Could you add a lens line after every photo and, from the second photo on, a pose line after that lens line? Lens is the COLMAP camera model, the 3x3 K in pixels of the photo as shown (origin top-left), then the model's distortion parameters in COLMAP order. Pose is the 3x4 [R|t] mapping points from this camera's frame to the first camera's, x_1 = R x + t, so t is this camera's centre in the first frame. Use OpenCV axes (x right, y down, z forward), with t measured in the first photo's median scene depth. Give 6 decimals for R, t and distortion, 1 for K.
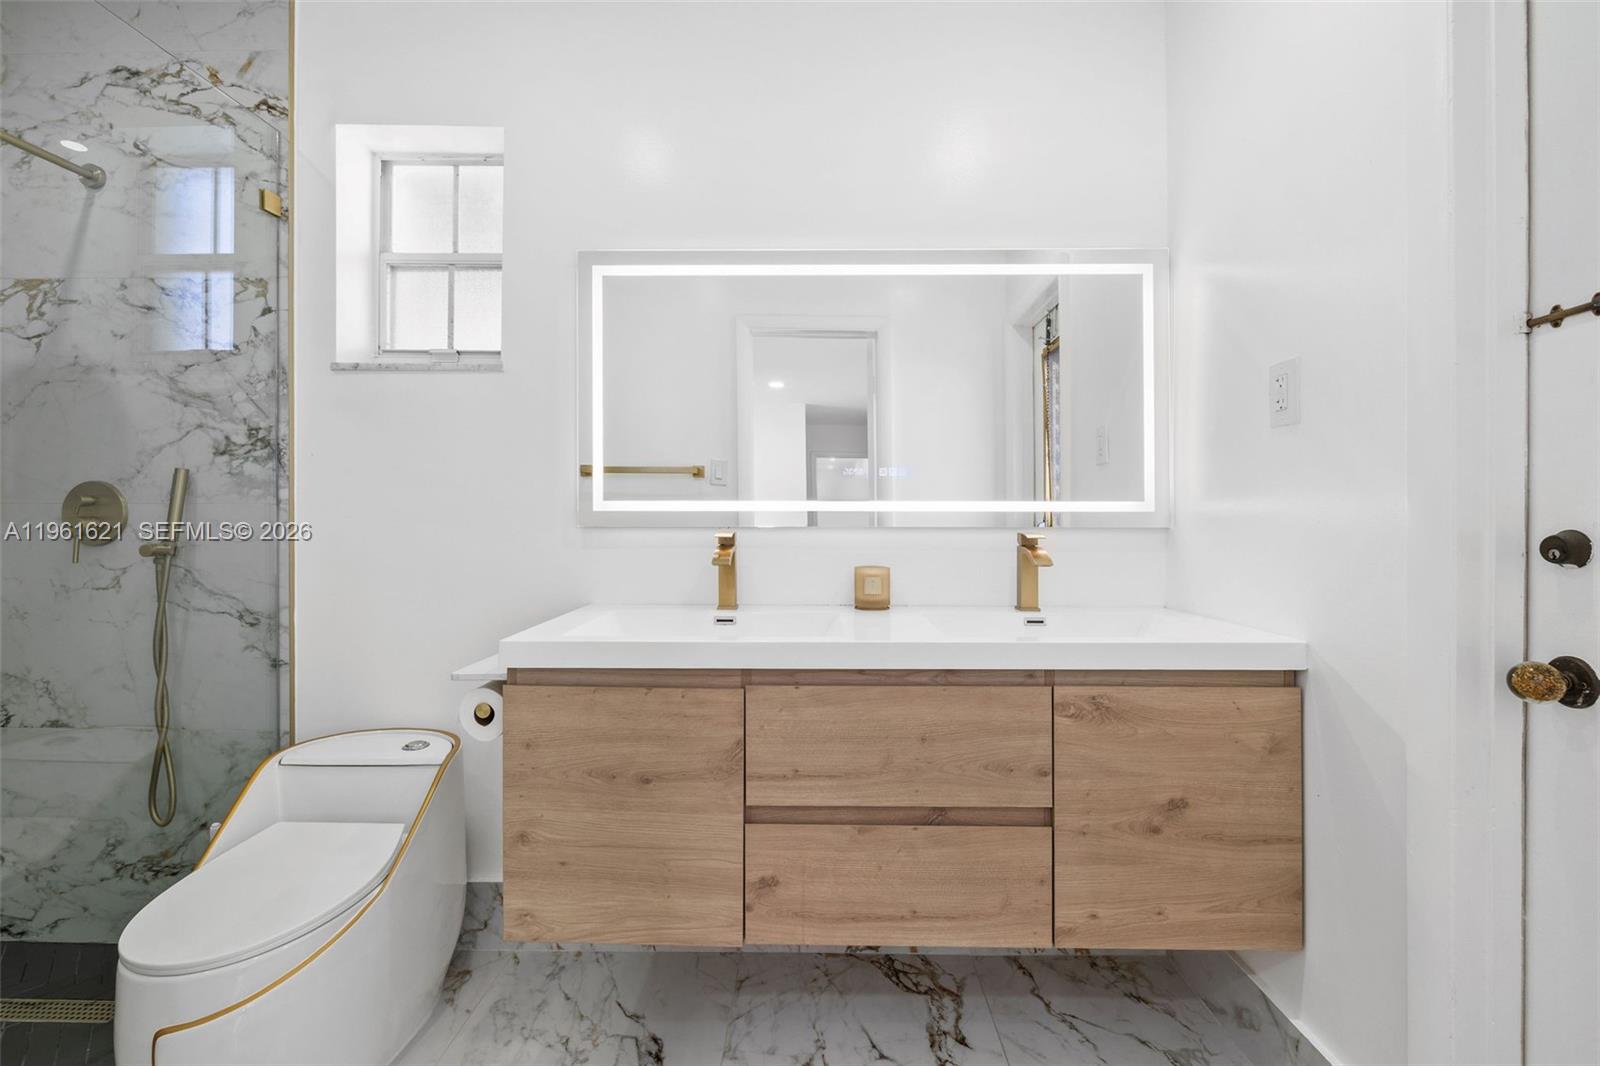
lens RADIAL K [[667.6, 0, 805.6], [0, 667.6, 527.0], [0, 0, 1]] dist [-0.001542, -0.000397]
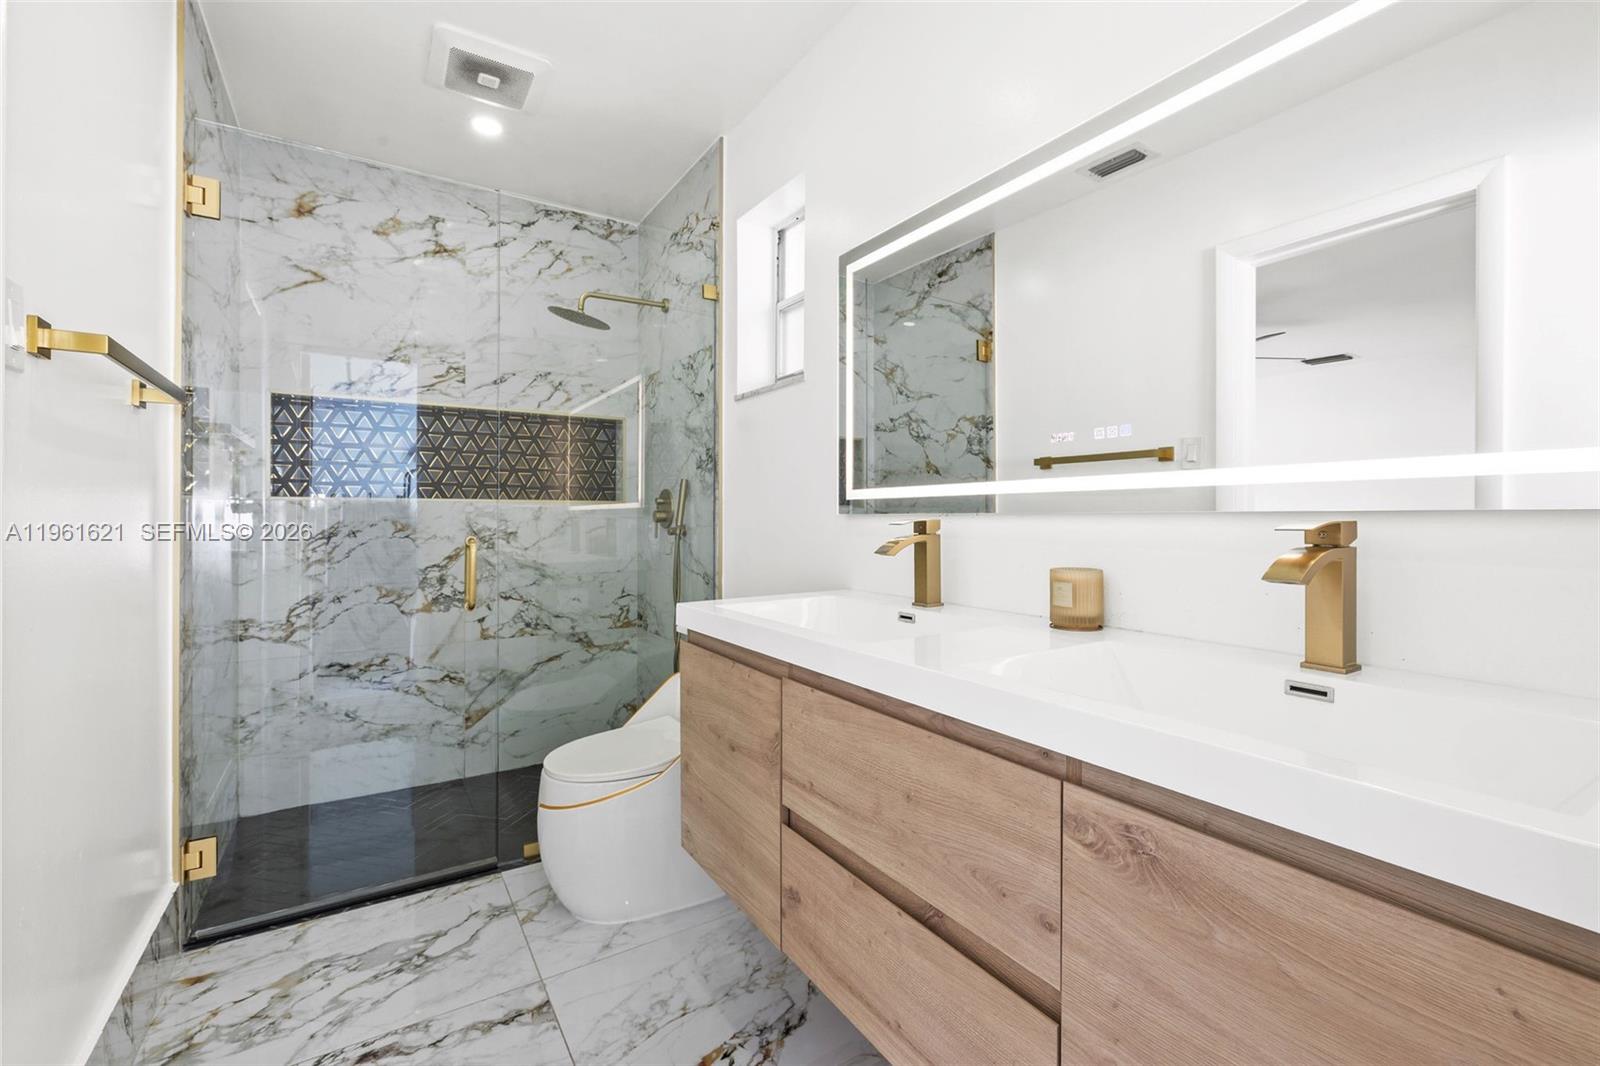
lens RADIAL K [[677.0, 0, 800.5], [0, 677.0, 521.4], [0, 0, 1]] dist [0.000689, 0.000125]
pose [[0.552743, 0.000758, -0.833351, 0.727397], [-0.002837, 0.999996, -0.000972, 0.016120], [0.833347, 0.002902, 0.552743, 0.486926]]
